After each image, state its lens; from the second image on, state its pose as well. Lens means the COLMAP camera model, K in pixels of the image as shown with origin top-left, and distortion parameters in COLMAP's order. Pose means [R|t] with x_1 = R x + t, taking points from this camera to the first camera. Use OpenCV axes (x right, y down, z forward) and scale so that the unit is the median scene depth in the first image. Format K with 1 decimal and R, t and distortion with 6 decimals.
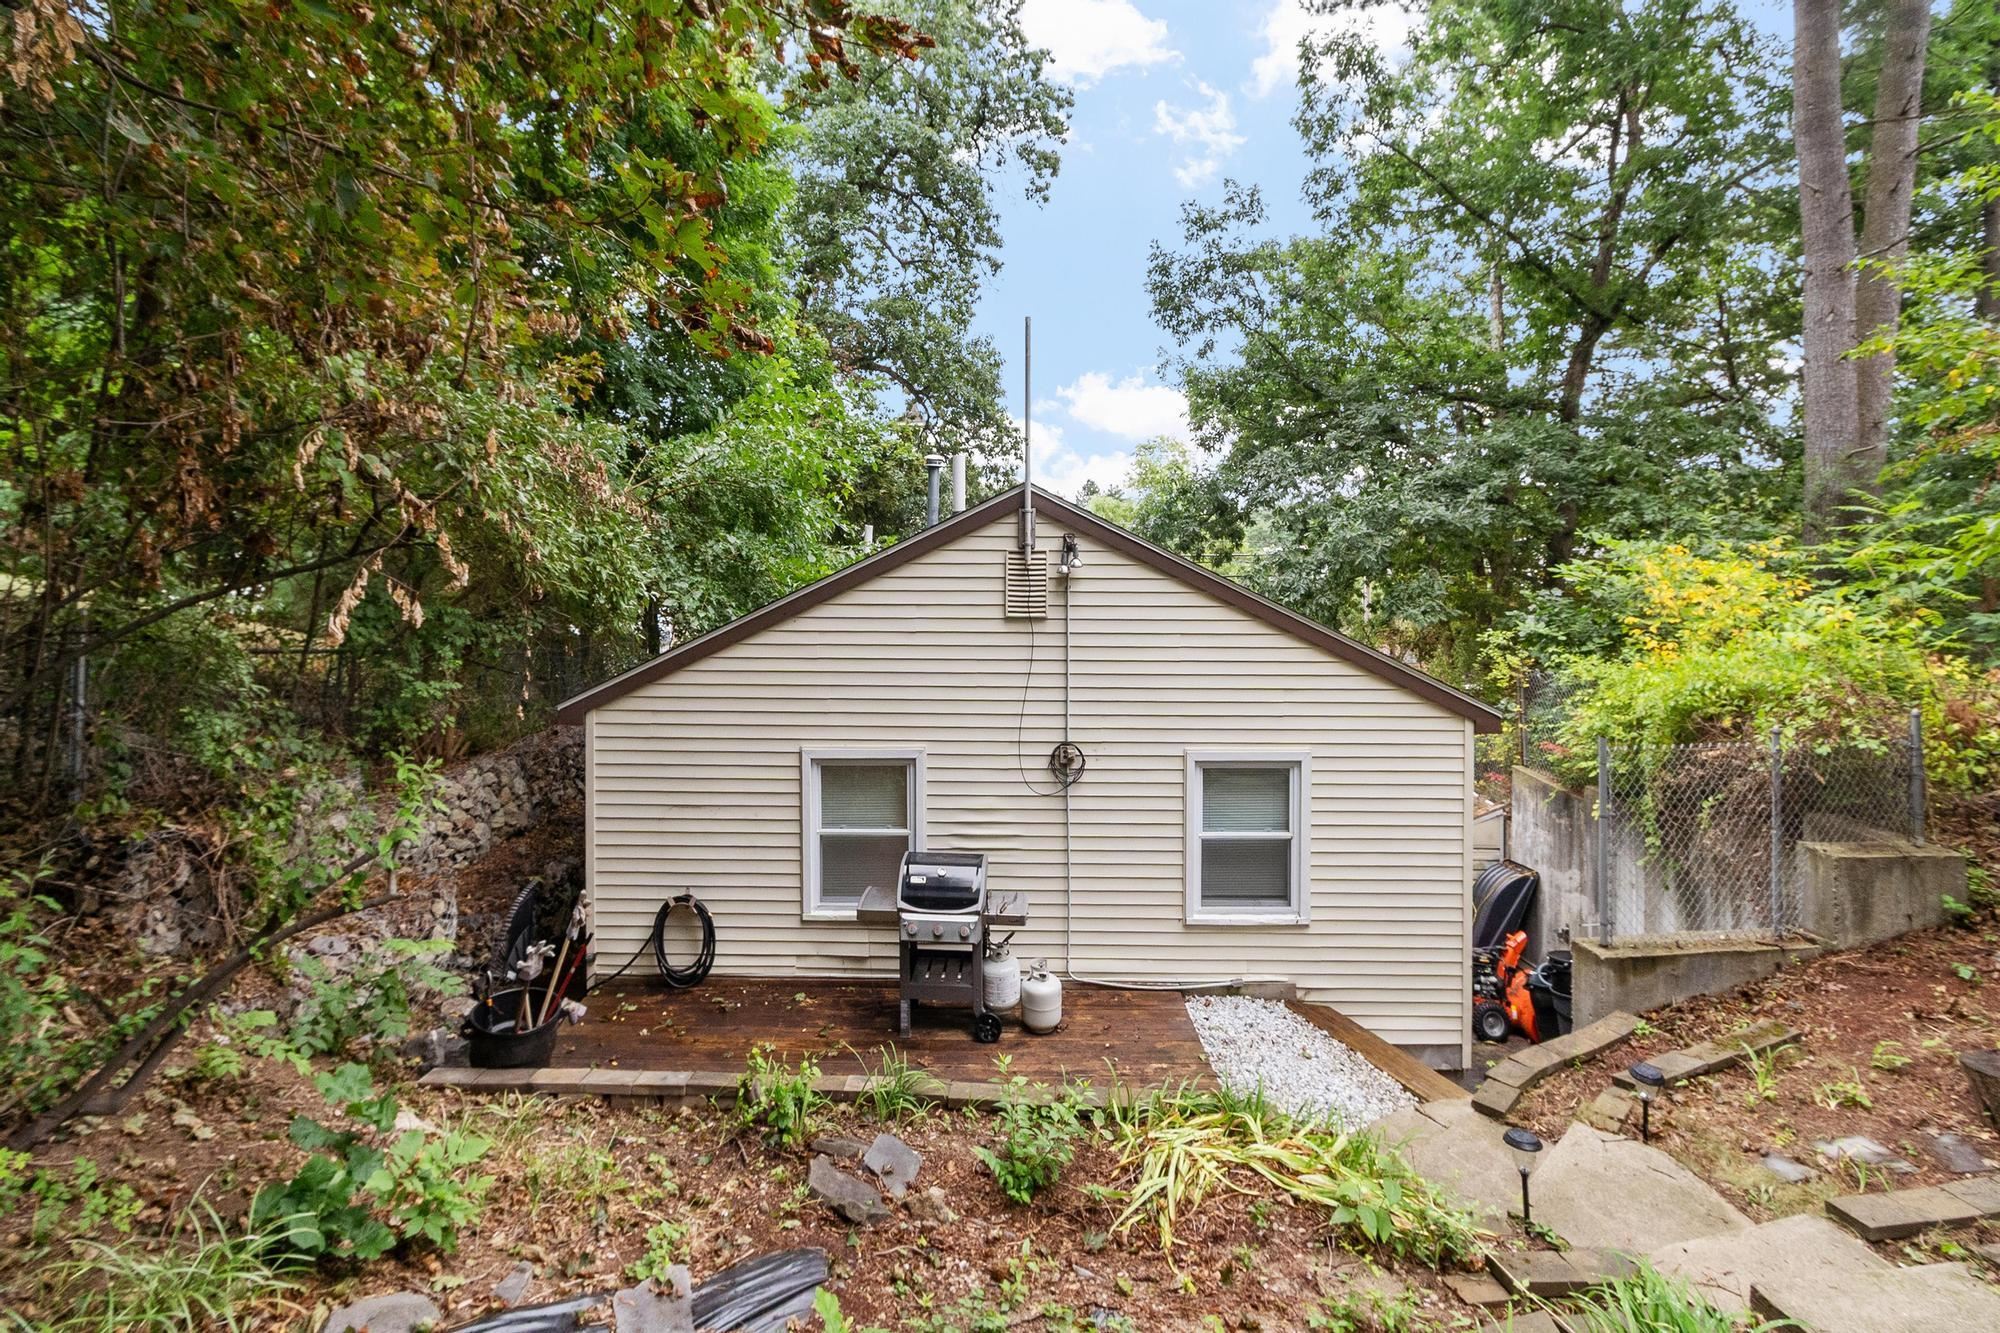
lens RADIAL K [[939.0, 0, 994.4], [0, 939.0, 613.0], [0, 0, 1]] dist [0.002664, 0.000015]
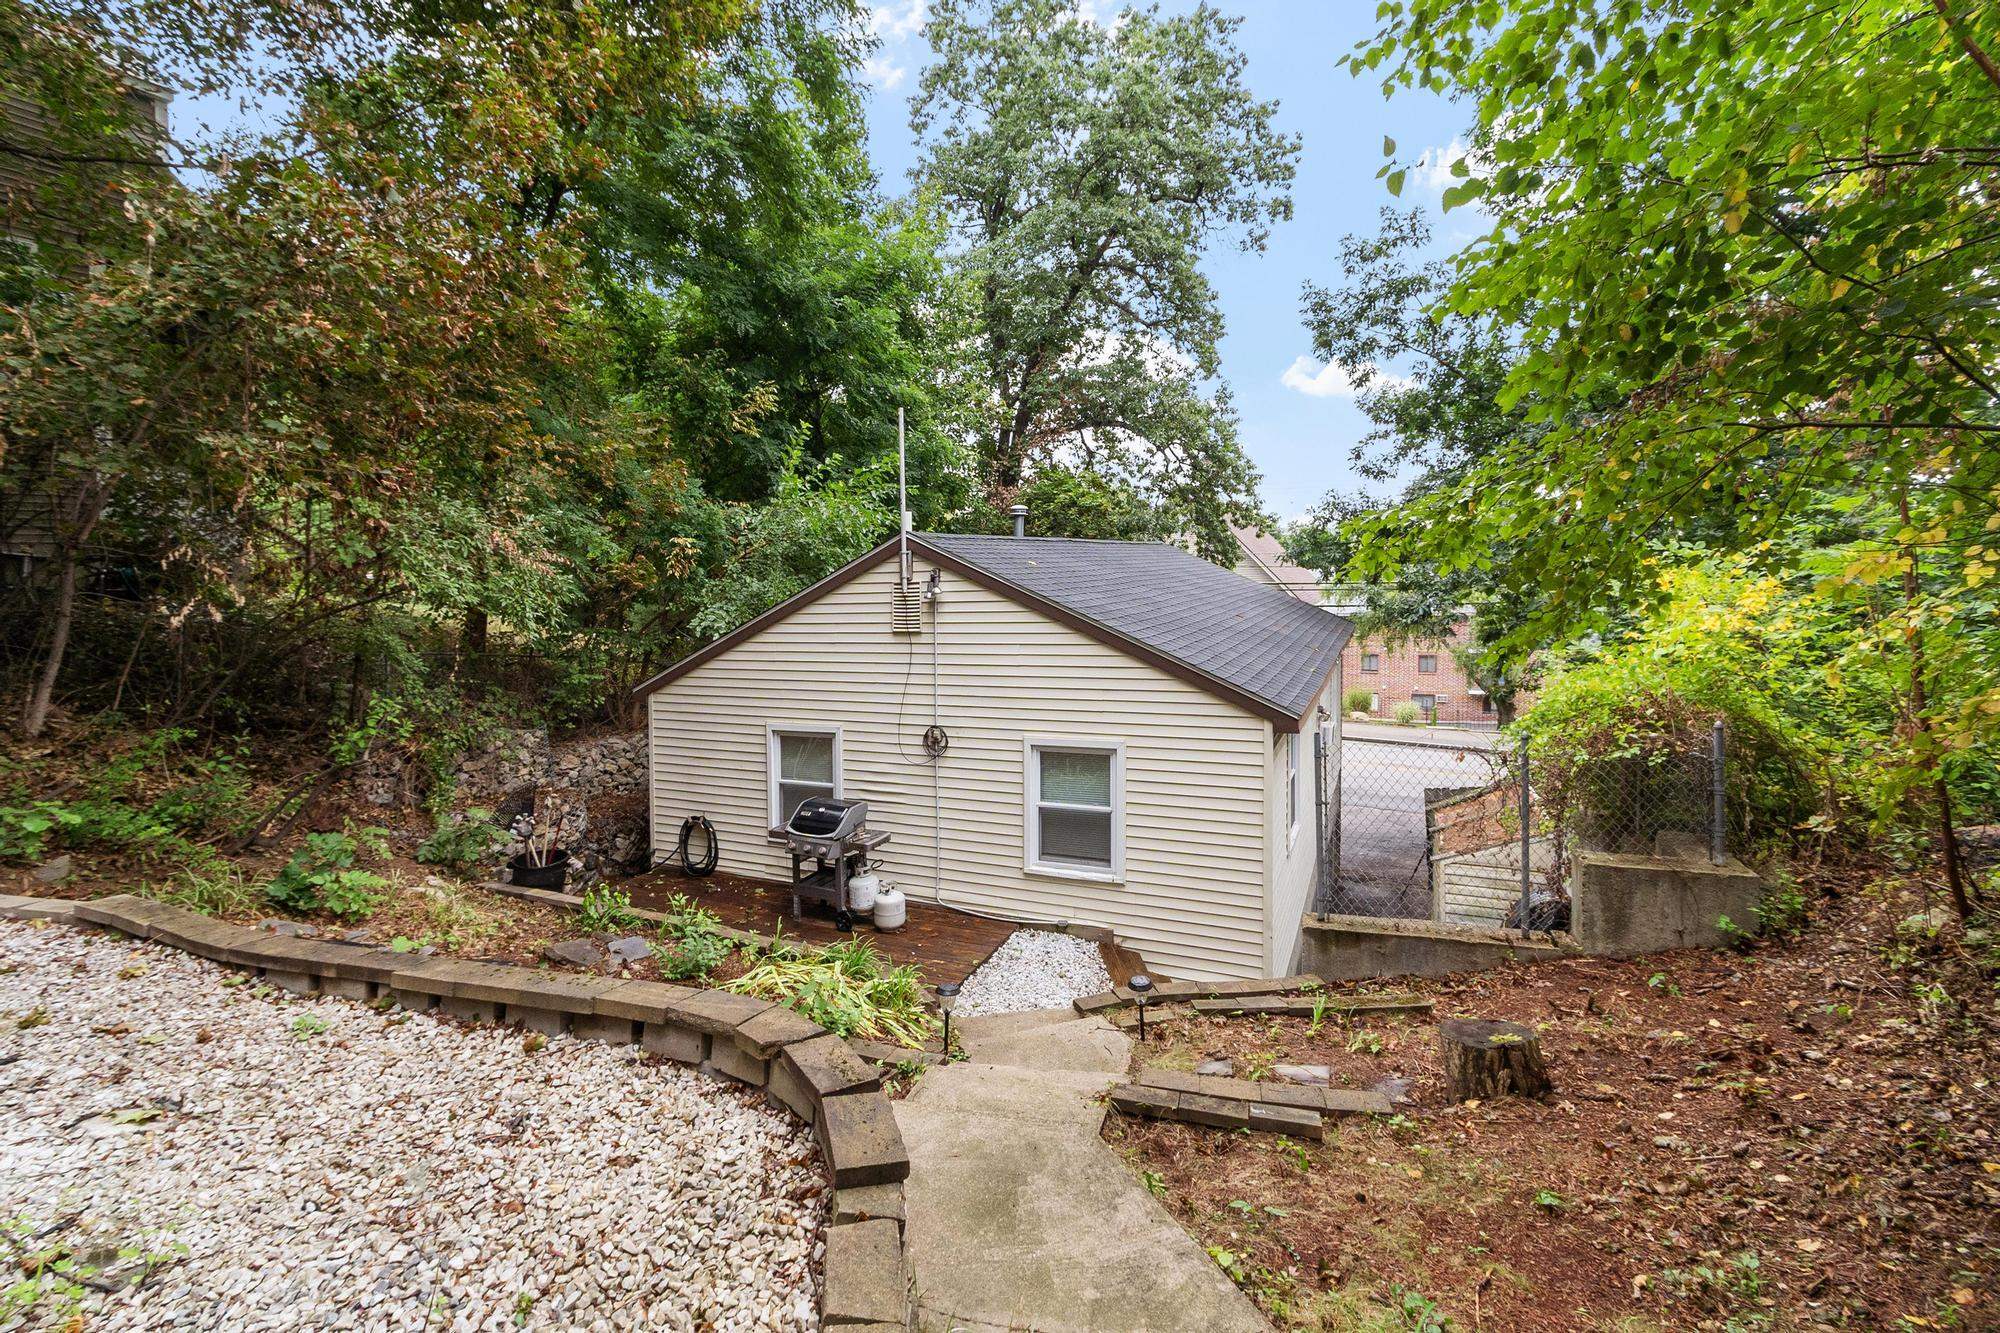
lens RADIAL K [[870.2, 0, 1001.8], [0, 870.2, 662.8], [0, 0, 1]] dist [0.003199, -0.000058]
pose [[0.917827, 0.006362, -0.396930, 0.651562], [0.001799, 0.999795, 0.020186, 0.023780], [0.396977, -0.019241, 0.917627, -0.089522]]
